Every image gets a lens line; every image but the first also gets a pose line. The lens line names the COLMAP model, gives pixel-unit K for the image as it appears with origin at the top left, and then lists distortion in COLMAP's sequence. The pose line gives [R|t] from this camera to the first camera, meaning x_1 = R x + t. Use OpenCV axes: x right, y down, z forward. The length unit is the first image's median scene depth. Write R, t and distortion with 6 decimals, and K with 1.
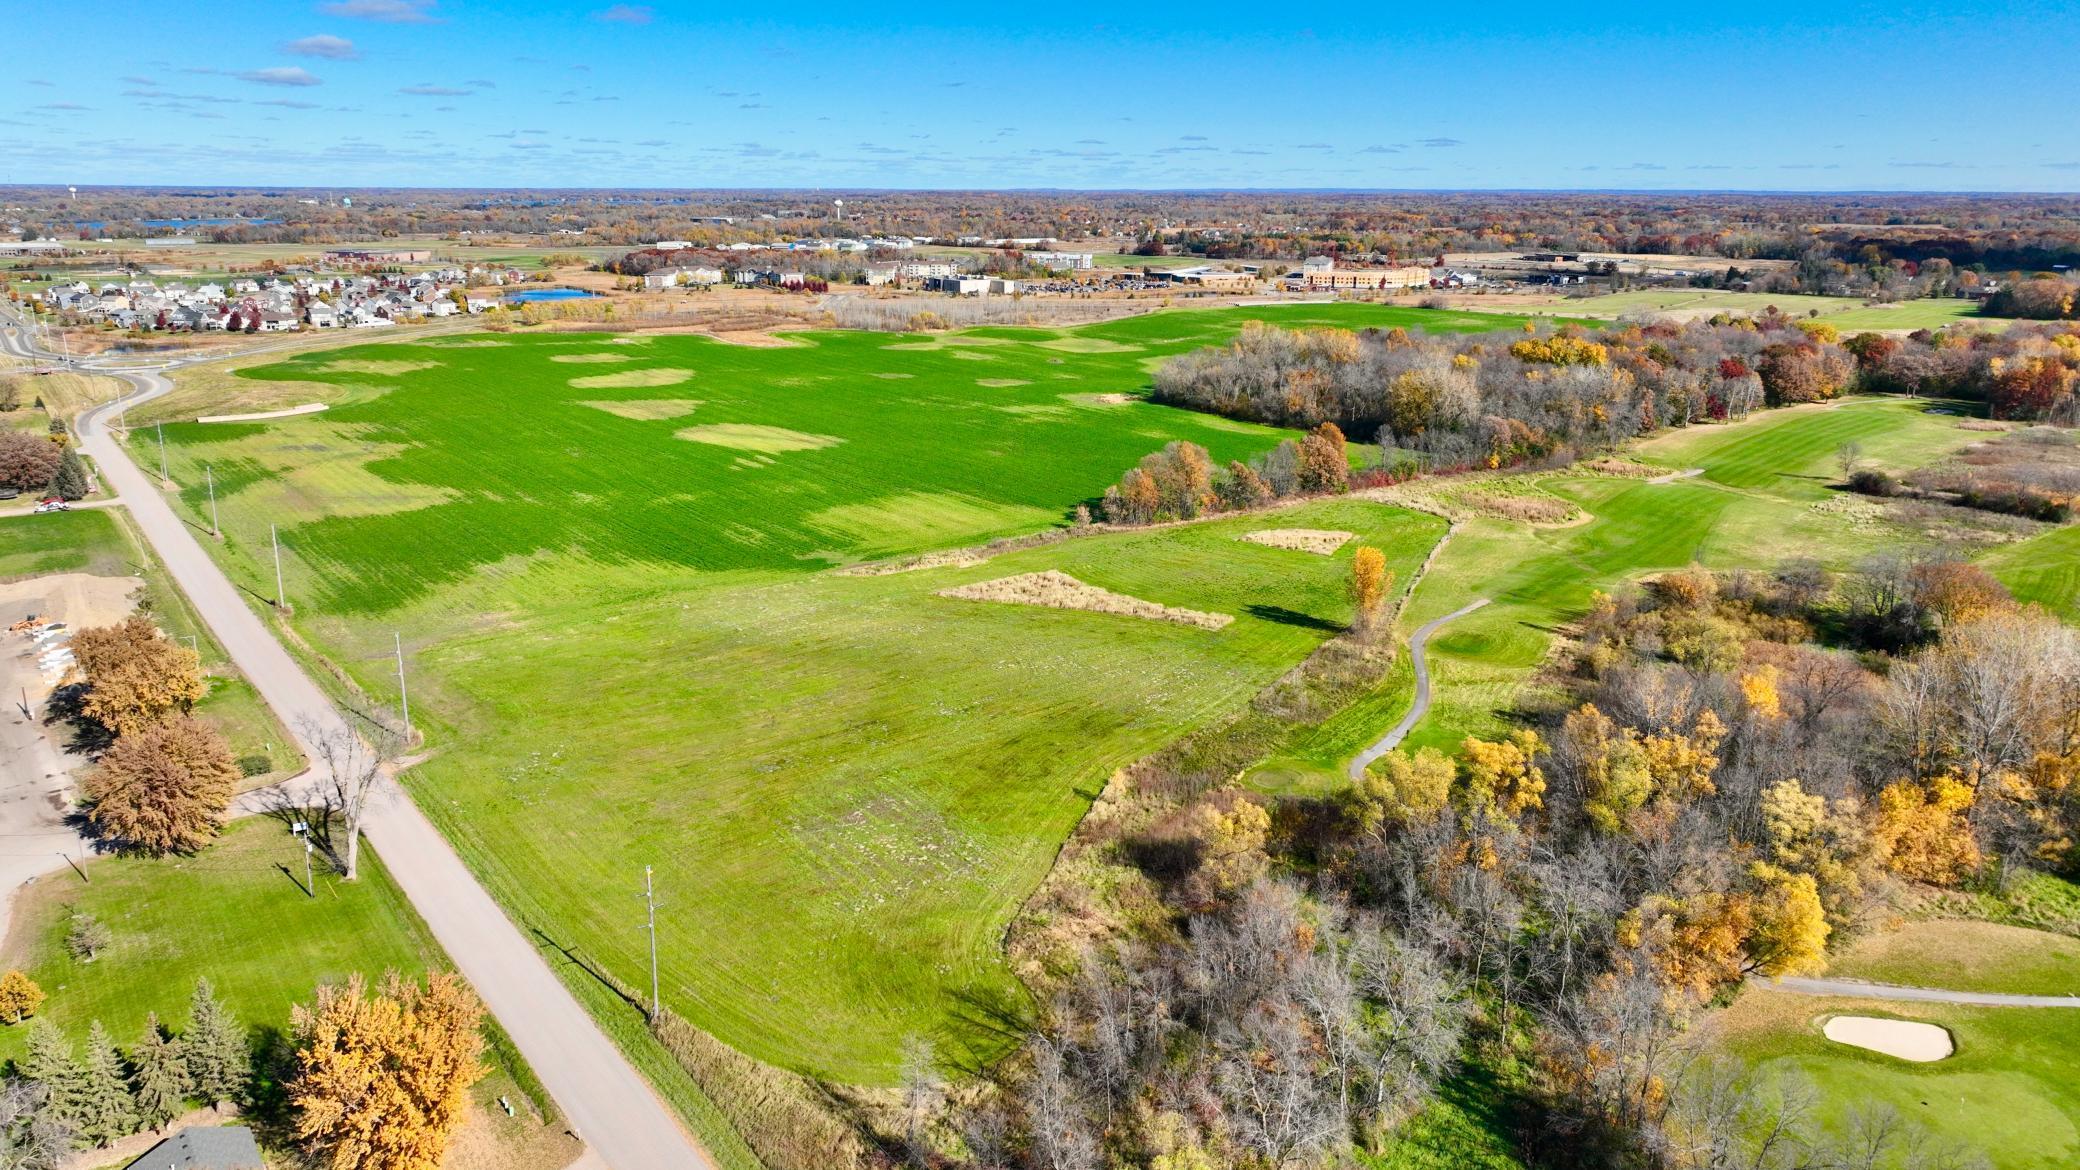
lens RADIAL K [[1457.1, 0, 1048.3], [0, 1457.1, 580.5], [0, 0, 1]] dist [0.000374, 0.009878]
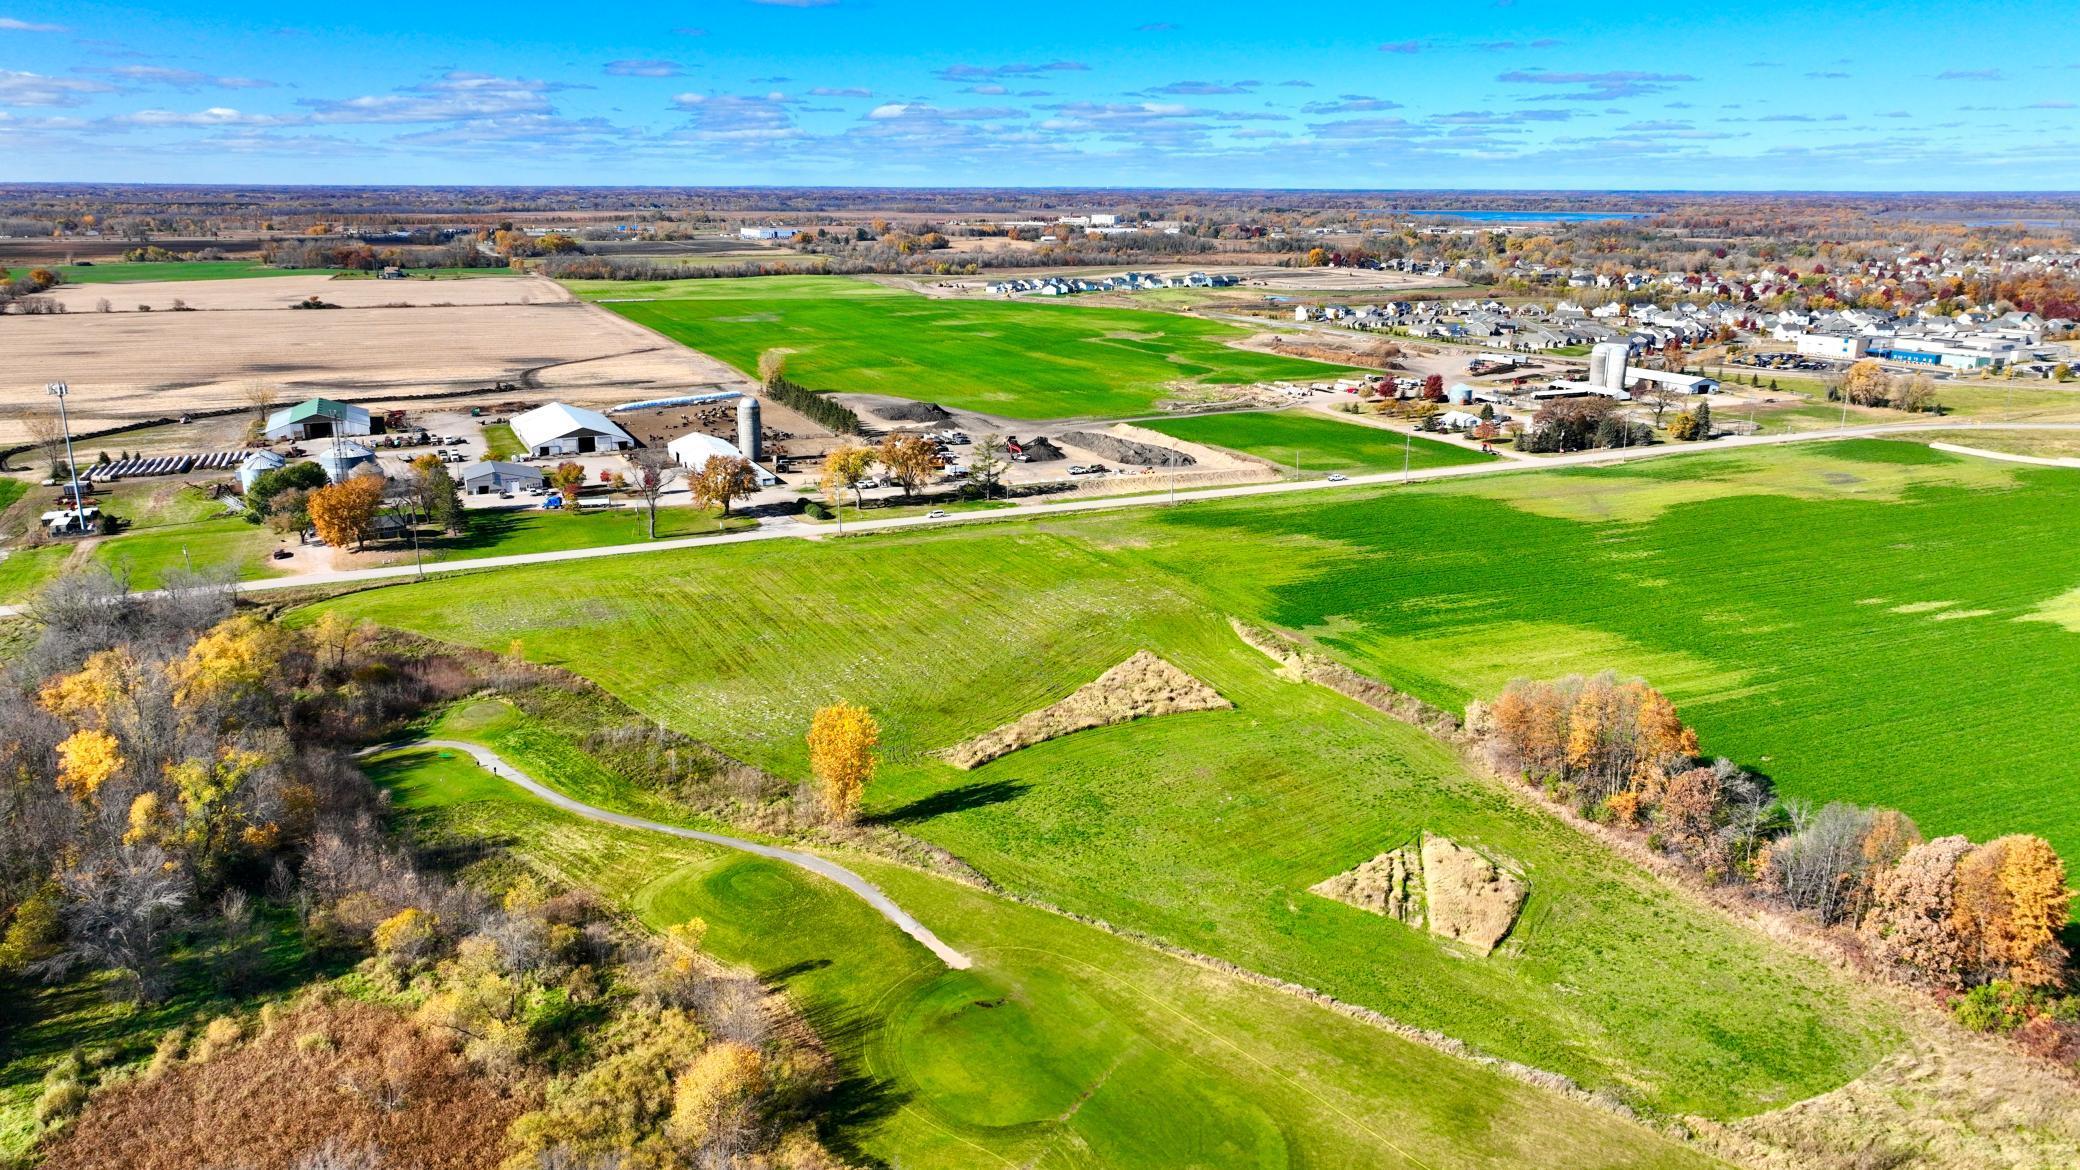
lens RADIAL K [[1457.1, 0, 1048.3], [0, 1457.1, 580.5], [0, 0, 1]] dist [0.000374, 0.009878]
pose [[-0.216172, 0.251270, -0.943469, 0.714520], [-0.259207, 0.916871, 0.303577, -0.267928], [0.941319, 0.310179, -0.133071, 0.990160]]
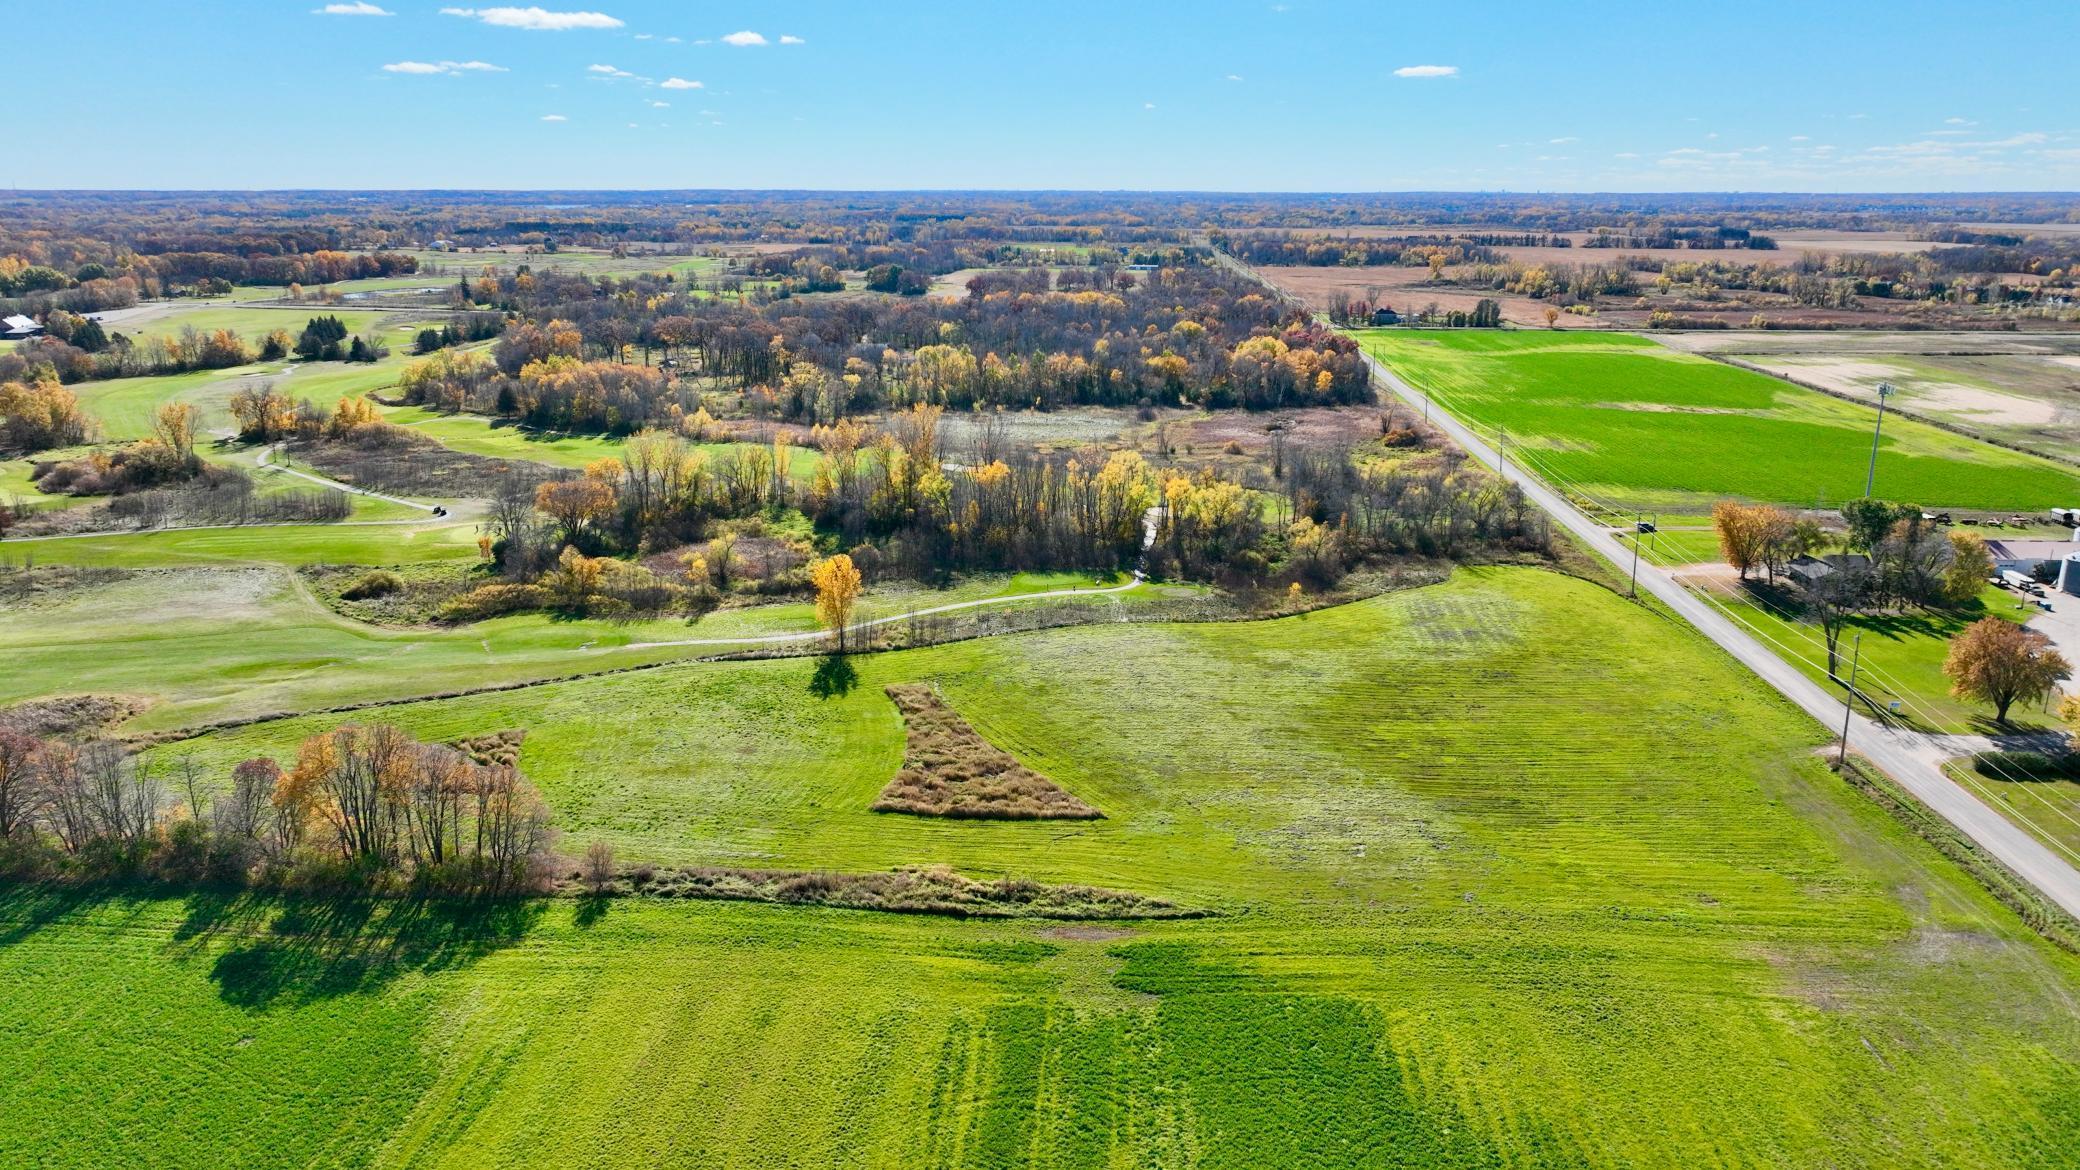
lens RADIAL K [[1457.1, 0, 1048.3], [0, 1457.1, 580.5], [0, 0, 1]] dist [0.000374, 0.009878]
pose [[-0.758720, -0.175299, 0.627387, -0.429821], [0.163707, 0.880892, 0.444106, -0.358221], [-0.630511, 0.439659, -0.639652, 1.310531]]
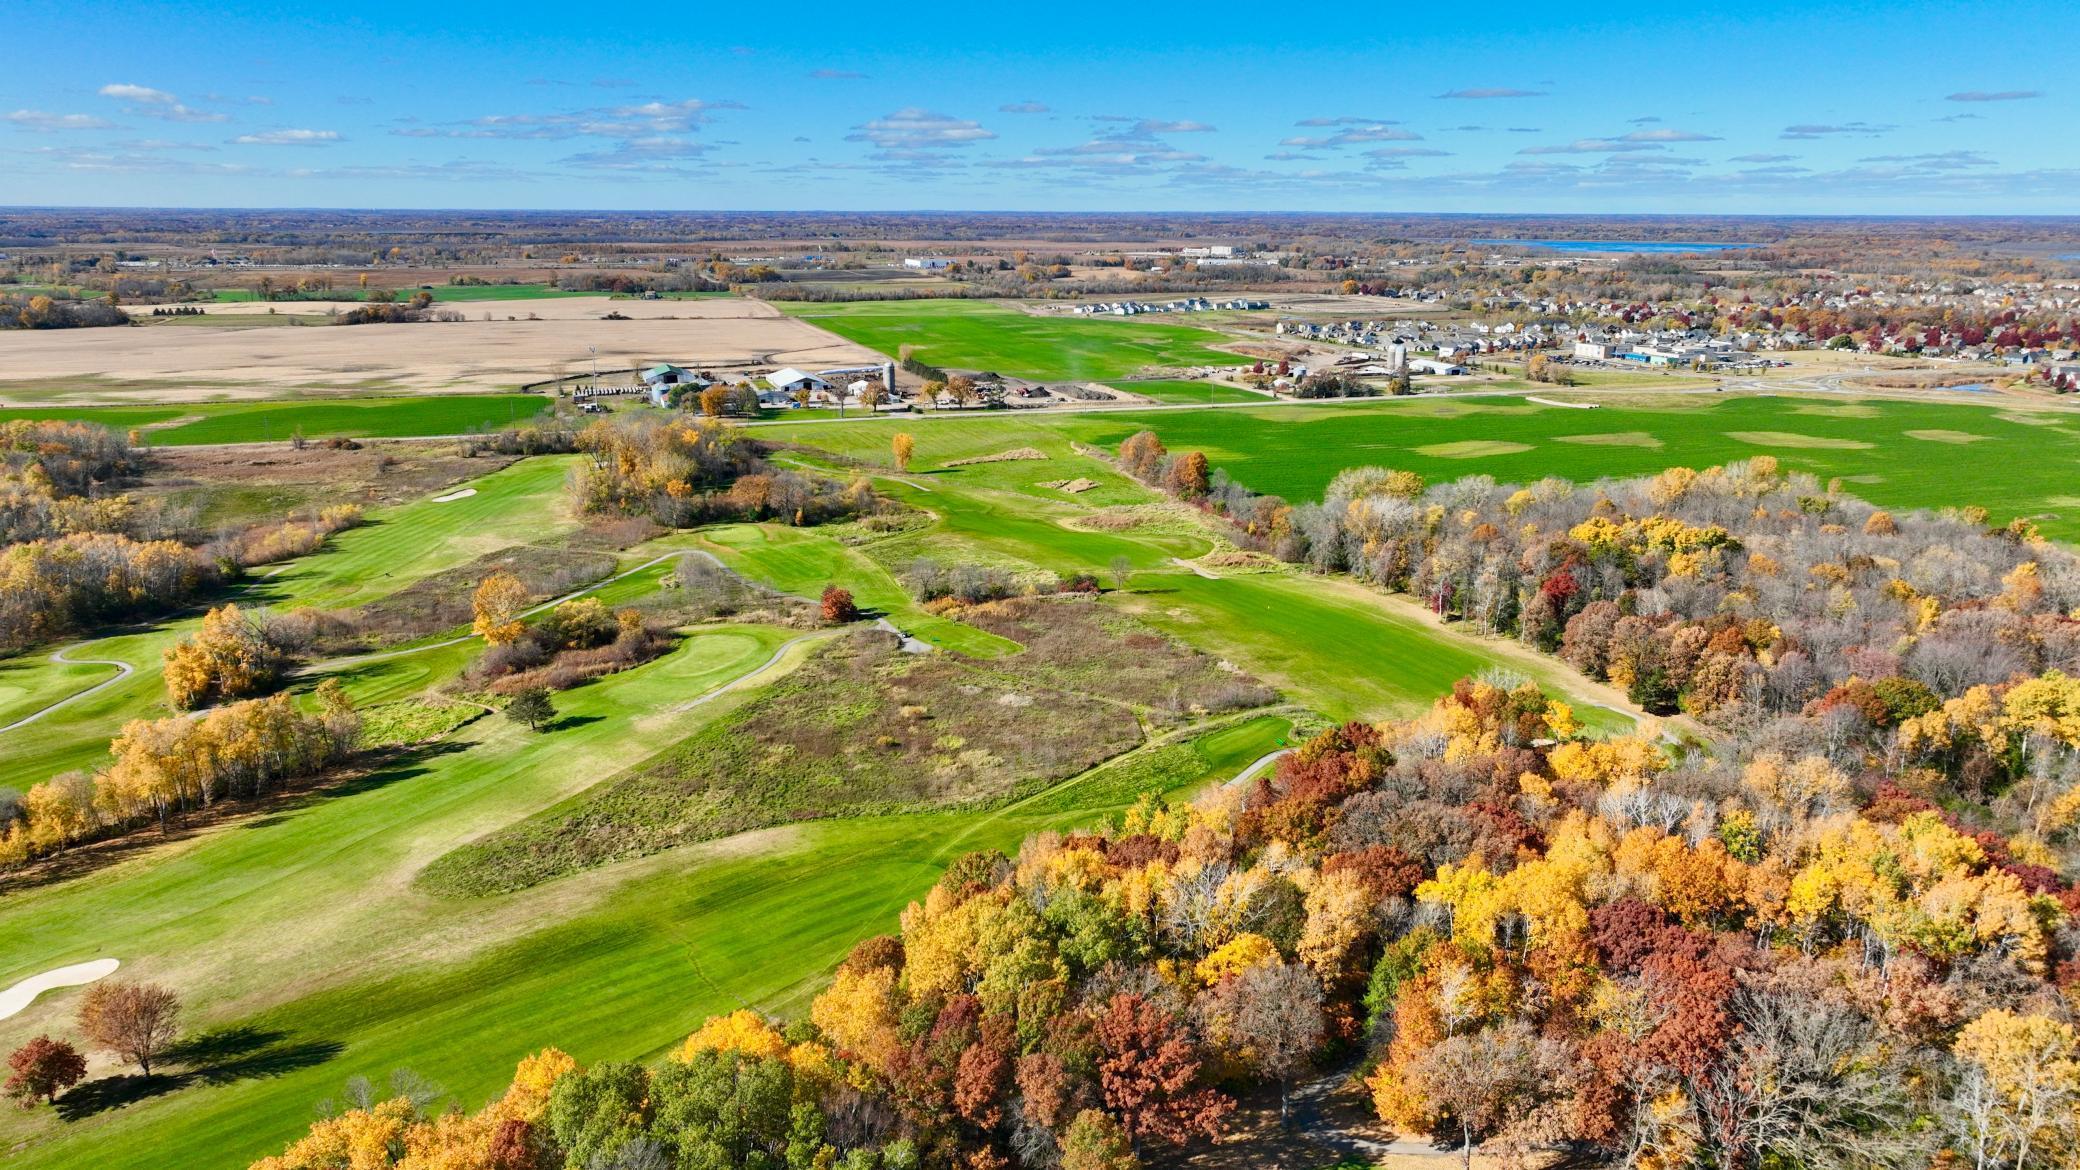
lens RADIAL K [[1457.1, 0, 1048.3], [0, 1457.1, 580.5], [0, 0, 1]] dist [0.000374, 0.009878]
pose [[-0.323976, 0.229648, -0.917770, 1.944653], [-0.251464, 0.914292, 0.317546, -0.504883], [0.912034, 0.333663, -0.238461, 1.550236]]
